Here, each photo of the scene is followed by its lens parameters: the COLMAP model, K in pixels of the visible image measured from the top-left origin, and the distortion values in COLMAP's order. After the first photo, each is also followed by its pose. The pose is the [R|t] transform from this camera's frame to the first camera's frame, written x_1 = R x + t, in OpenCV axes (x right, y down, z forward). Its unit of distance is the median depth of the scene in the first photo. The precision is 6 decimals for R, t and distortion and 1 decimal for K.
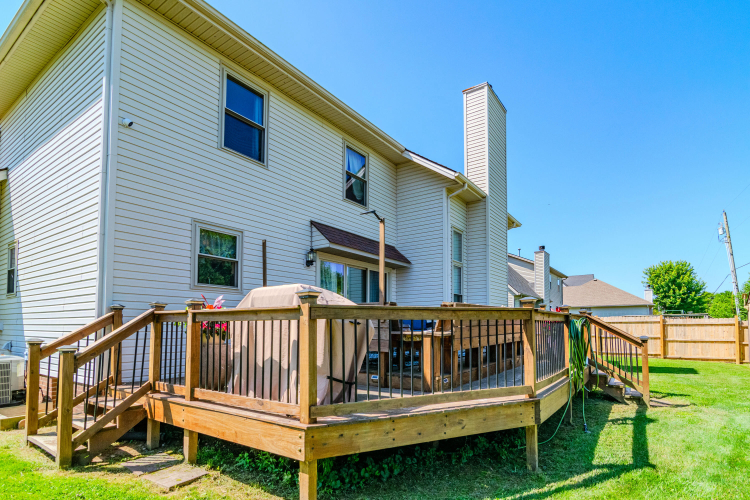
lens RADIAL K [[373.6, 0, 370.0], [0, 373.6, 317.7], [0, 0, 1]] dist [-0.013308, -0.001350]
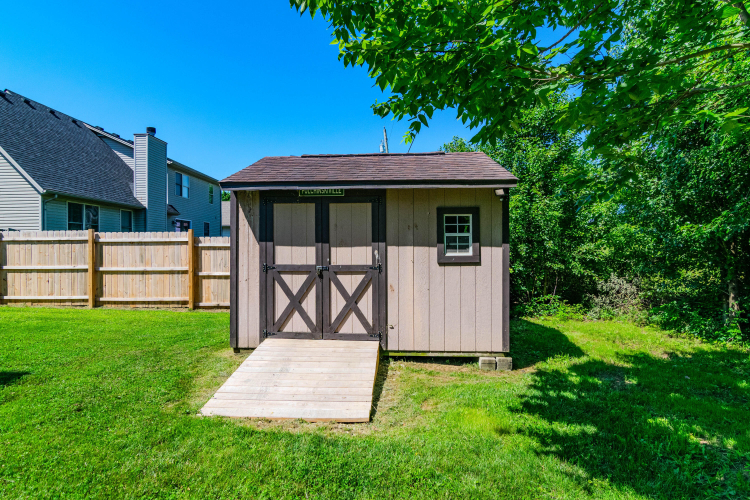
lens RADIAL K [[390.4, 0, 370.8], [0, 390.4, 255.3], [0, 0, 1]] dist [-0.002475, -0.000084]
pose [[0.811321, -0.012189, 0.584474, 1.447788], [-0.010140, 0.999339, 0.034916, 0.015698], [-0.584513, -0.034254, 0.810661, 0.812207]]
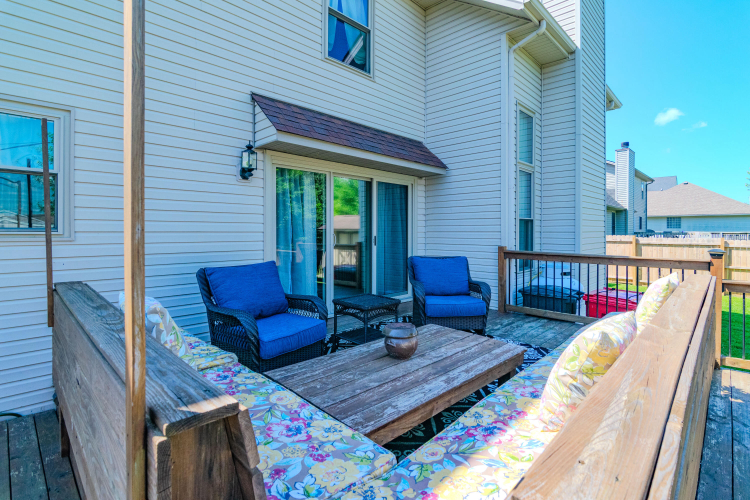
lens RADIAL K [[373.6, 0, 384.0], [0, 373.6, 231.4], [0, 0, 1]] dist [-0.013308, -0.001350]
pose [[0.994733, -0.003625, -0.102432, 0.107075], [0.005872, 0.999748, 0.021647, -0.086744], [0.102328, -0.022135, 0.994504, 0.586450]]
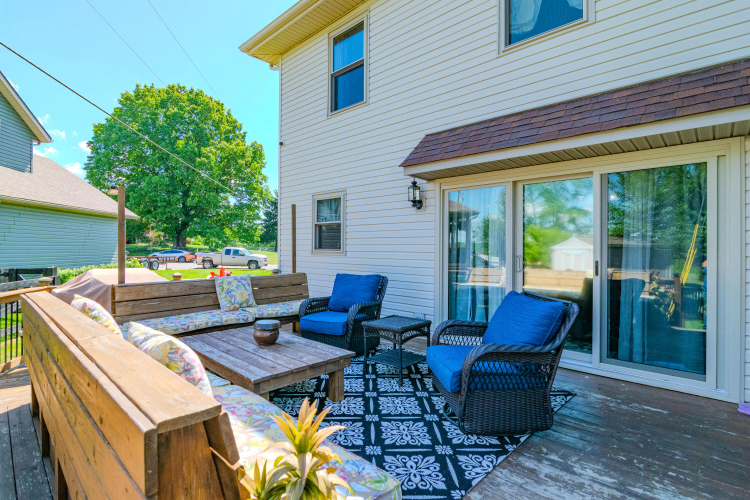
lens RADIAL K [[373.6, 0, 372.0], [0, 373.6, 251.5], [0, 0, 1]] dist [-0.013308, -0.001350]
pose [[-0.103442, -0.000231, -0.994635, 0.609474], [0.017895, 0.999838, -0.002093, -0.074705], [0.994475, -0.018015, -0.103421, 1.199490]]
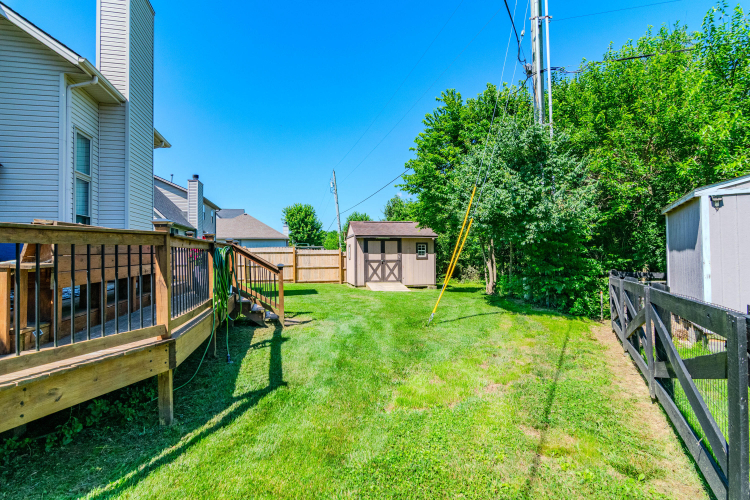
lens RADIAL K [[373.6, 0, 375.4], [0, 373.6, 253.2], [0, 0, 1]] dist [-0.013308, -0.001350]
pose [[0.637192, 0.002071, 0.770703, 0.042617], [-0.011157, 0.999916, 0.006537, 0.005427], [-0.770625, -0.012764, 0.637161, 0.049216]]
